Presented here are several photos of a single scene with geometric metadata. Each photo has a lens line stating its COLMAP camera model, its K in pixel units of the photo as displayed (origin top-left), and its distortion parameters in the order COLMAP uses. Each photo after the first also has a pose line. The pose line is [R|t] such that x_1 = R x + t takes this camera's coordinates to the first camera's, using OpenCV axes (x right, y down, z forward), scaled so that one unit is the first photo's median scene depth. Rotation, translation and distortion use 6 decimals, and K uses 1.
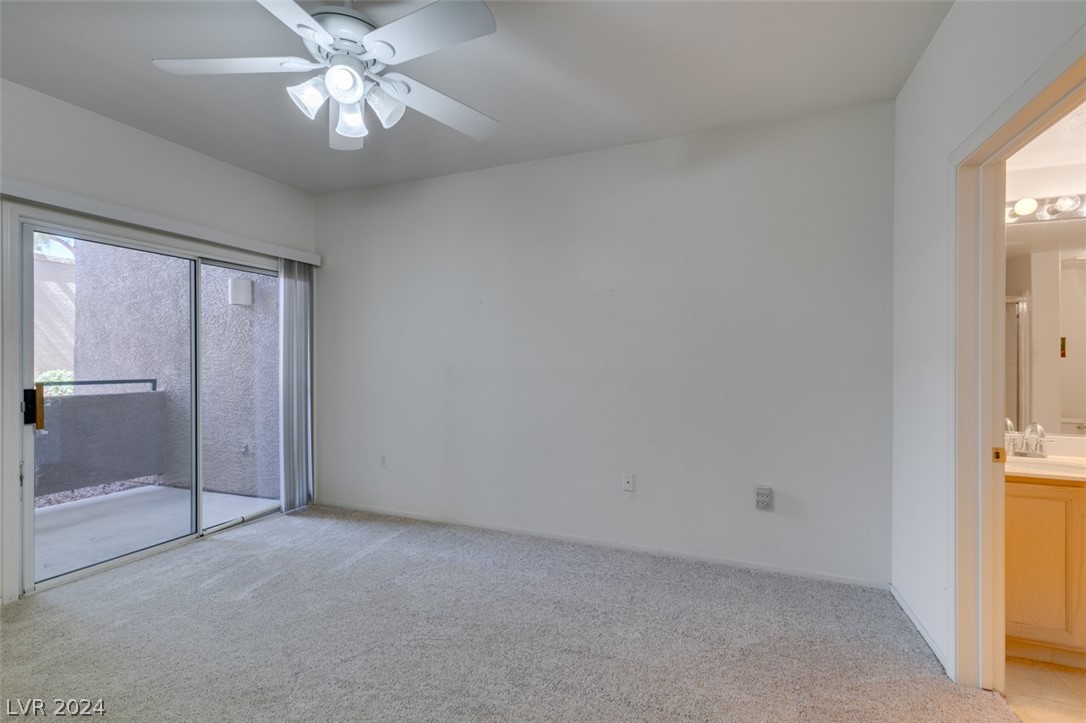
lens RADIAL K [[485.6, 0, 541.5], [0, 485.6, 366.1], [0, 0, 1]] dist [0.005687, -0.000916]
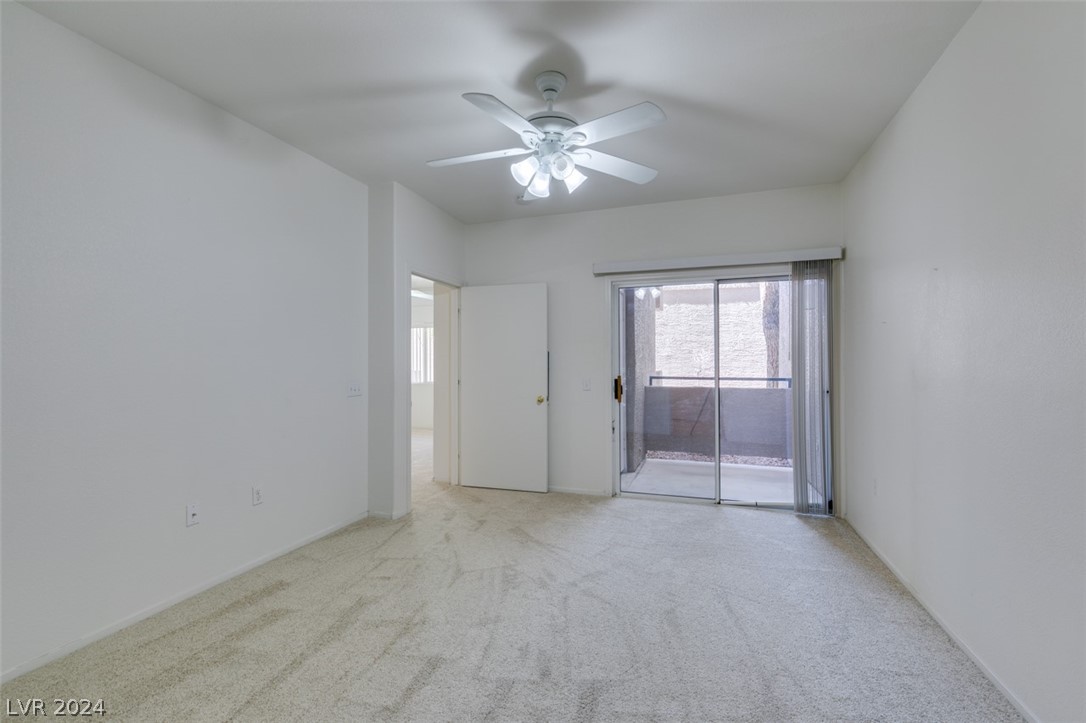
lens RADIAL K [[484.7, 0, 540.0], [0, 484.7, 365.4], [0, 0, 1]] dist [0.005806, -0.000109]
pose [[0.073033, 0.003268, -0.997324, 0.456020], [-0.008059, 0.999964, 0.002686, -0.002844], [0.997297, 0.007841, 0.073057, 0.409561]]
